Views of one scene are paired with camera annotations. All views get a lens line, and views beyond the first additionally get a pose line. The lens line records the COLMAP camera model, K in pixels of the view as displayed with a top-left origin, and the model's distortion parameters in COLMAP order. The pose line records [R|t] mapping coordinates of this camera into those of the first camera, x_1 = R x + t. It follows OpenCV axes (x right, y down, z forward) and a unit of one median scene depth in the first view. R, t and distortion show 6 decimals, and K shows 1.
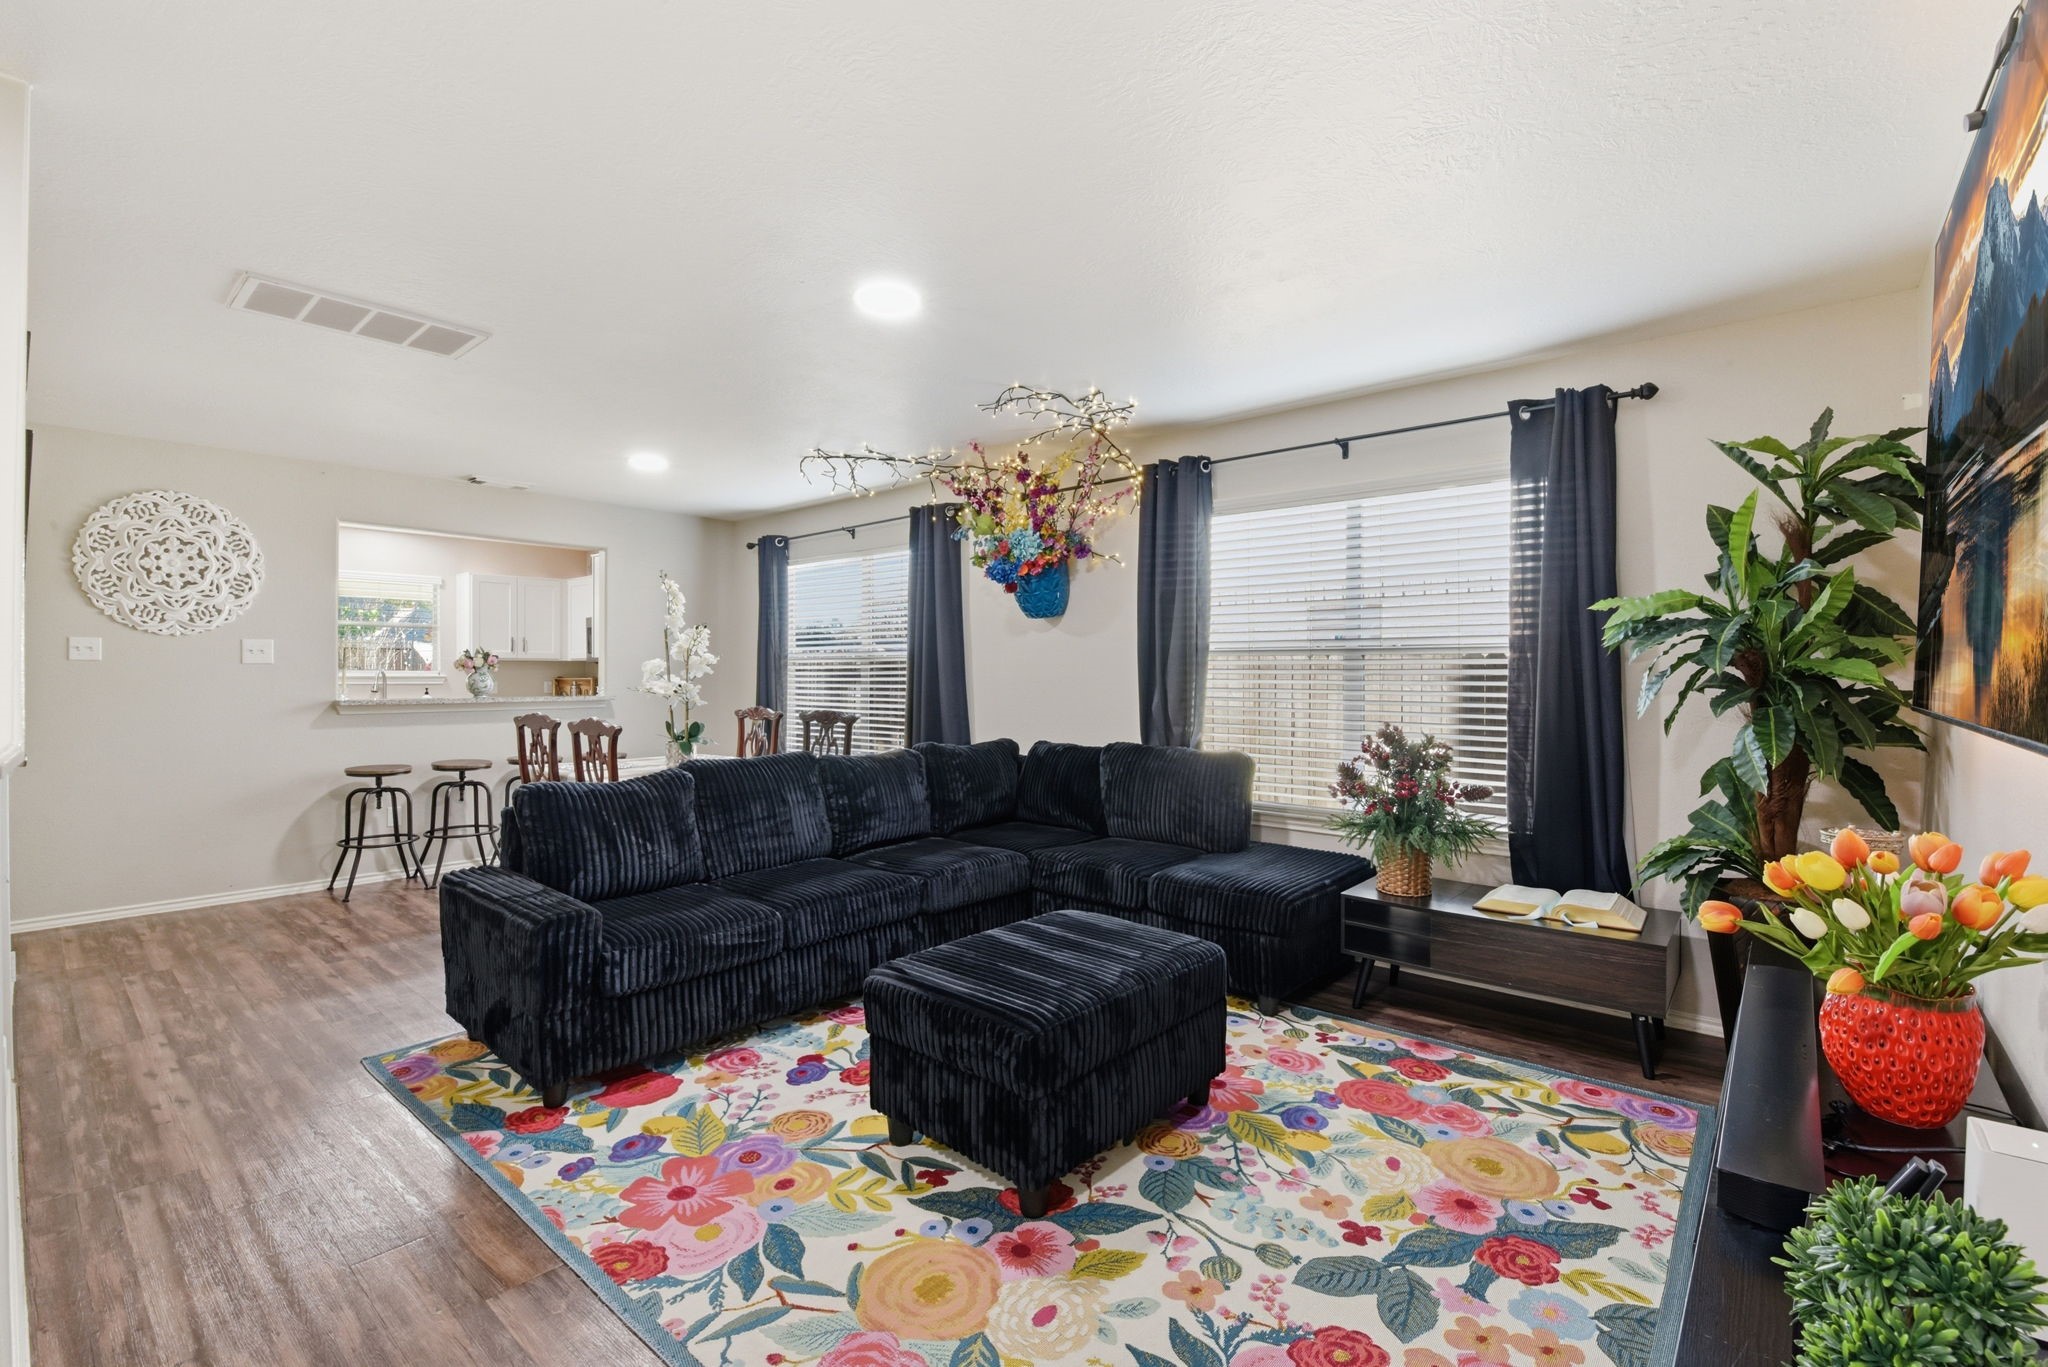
lens RADIAL K [[909.0, 0, 1032.5], [0, 909.0, 681.0], [0, 0, 1]] dist [-0.003023, -0.005452]
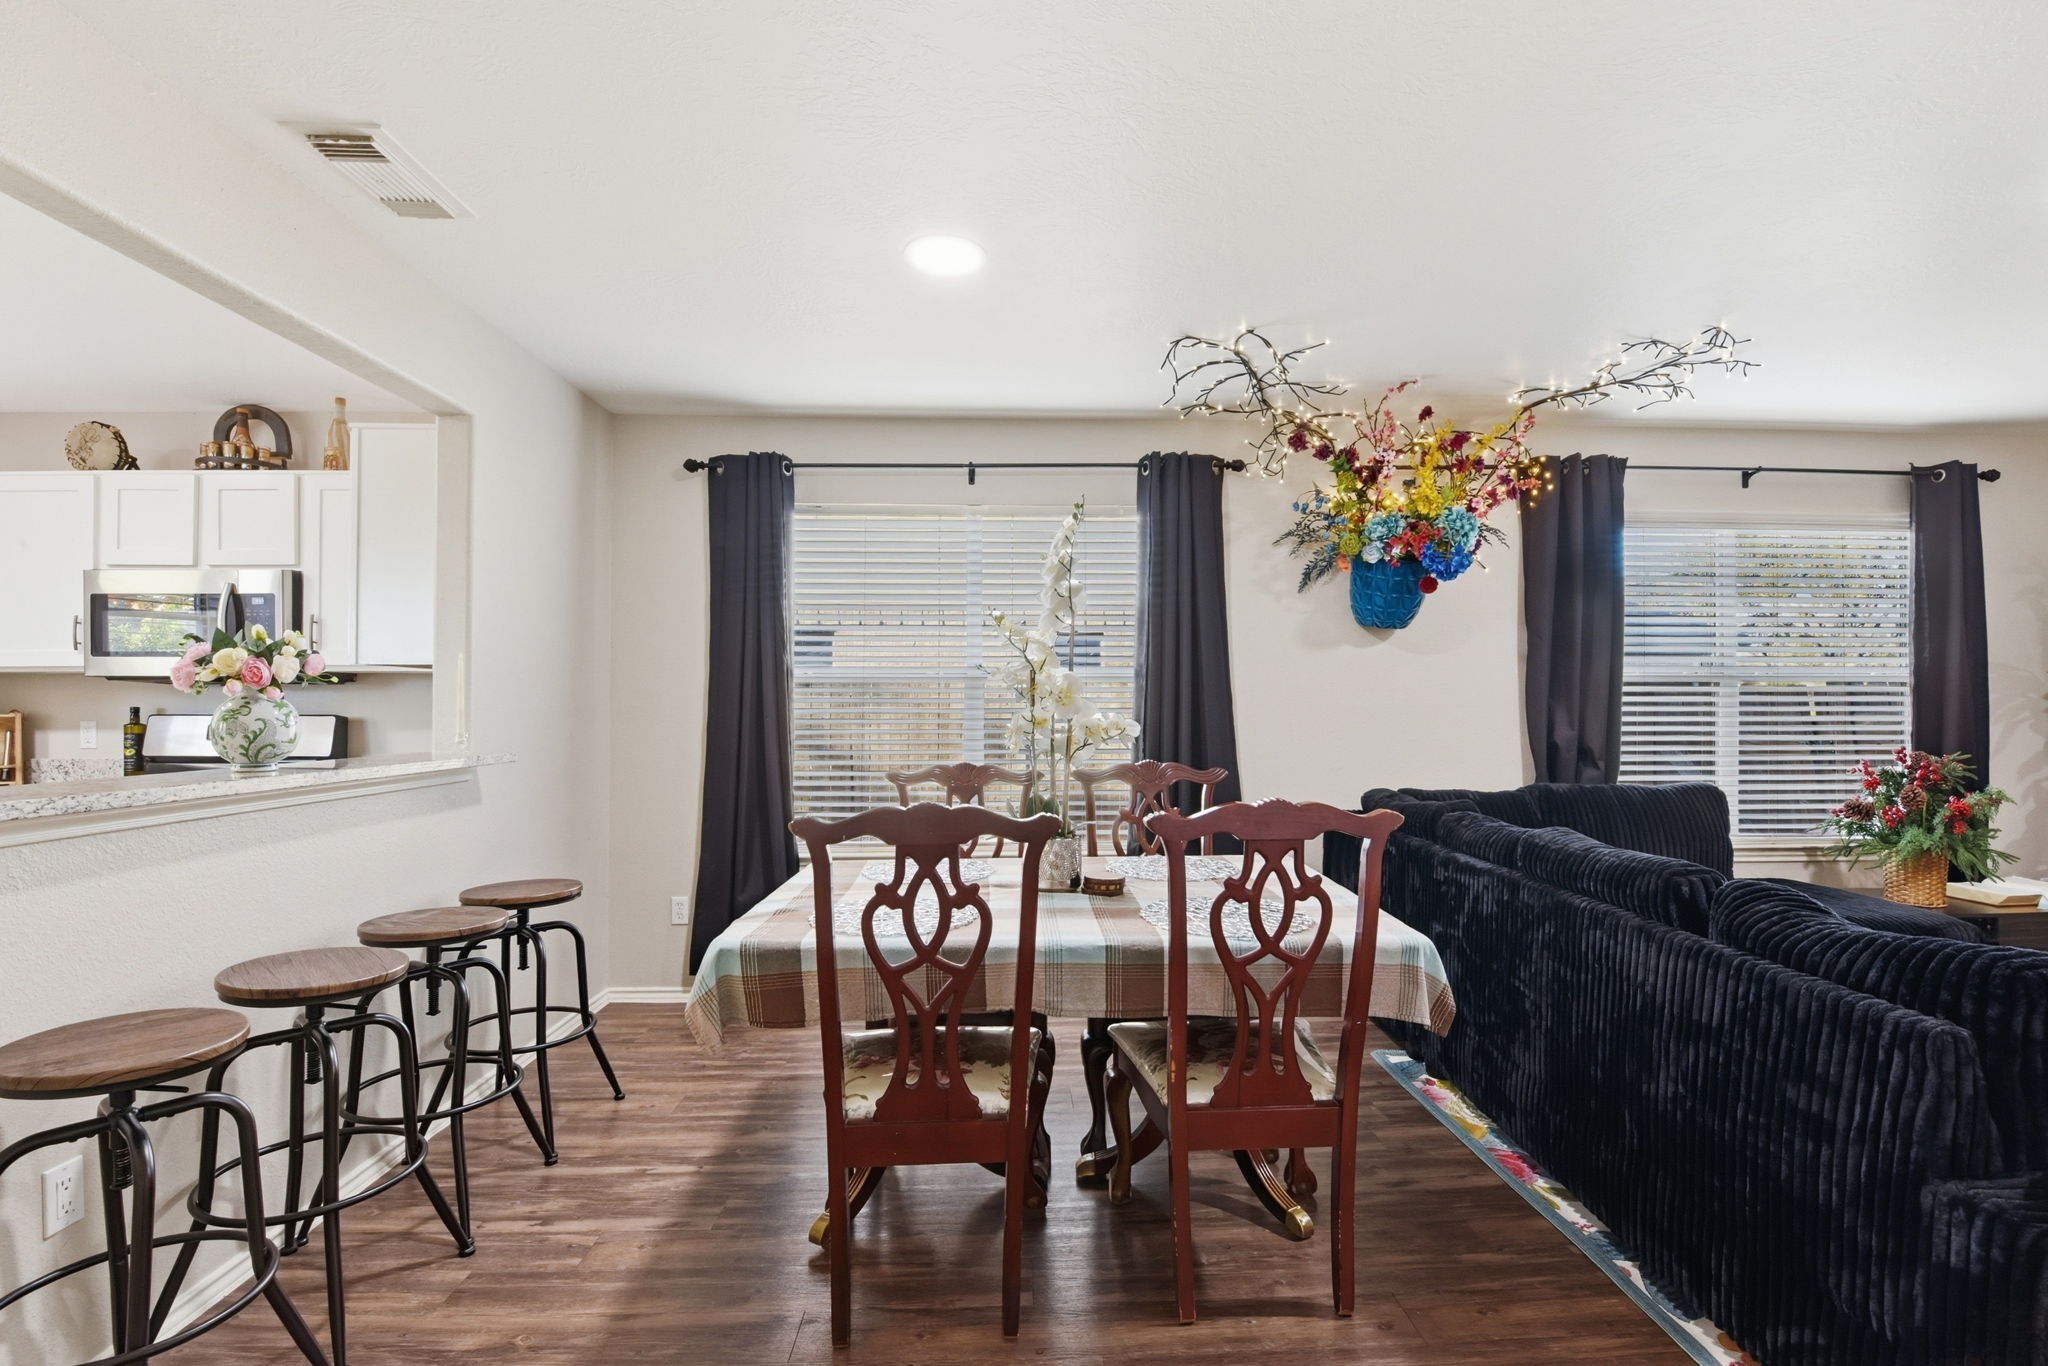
lens RADIAL K [[935.4, 0, 1050.1], [0, 935.4, 700.5], [0, 0, 1]] dist [0.002754, -0.012764]
pose [[0.735684, 0.004344, 0.677311, -0.776712], [0.002736, 0.999952, -0.009386, -0.005601], [-0.677320, 0.008758, 0.735637, 0.662586]]
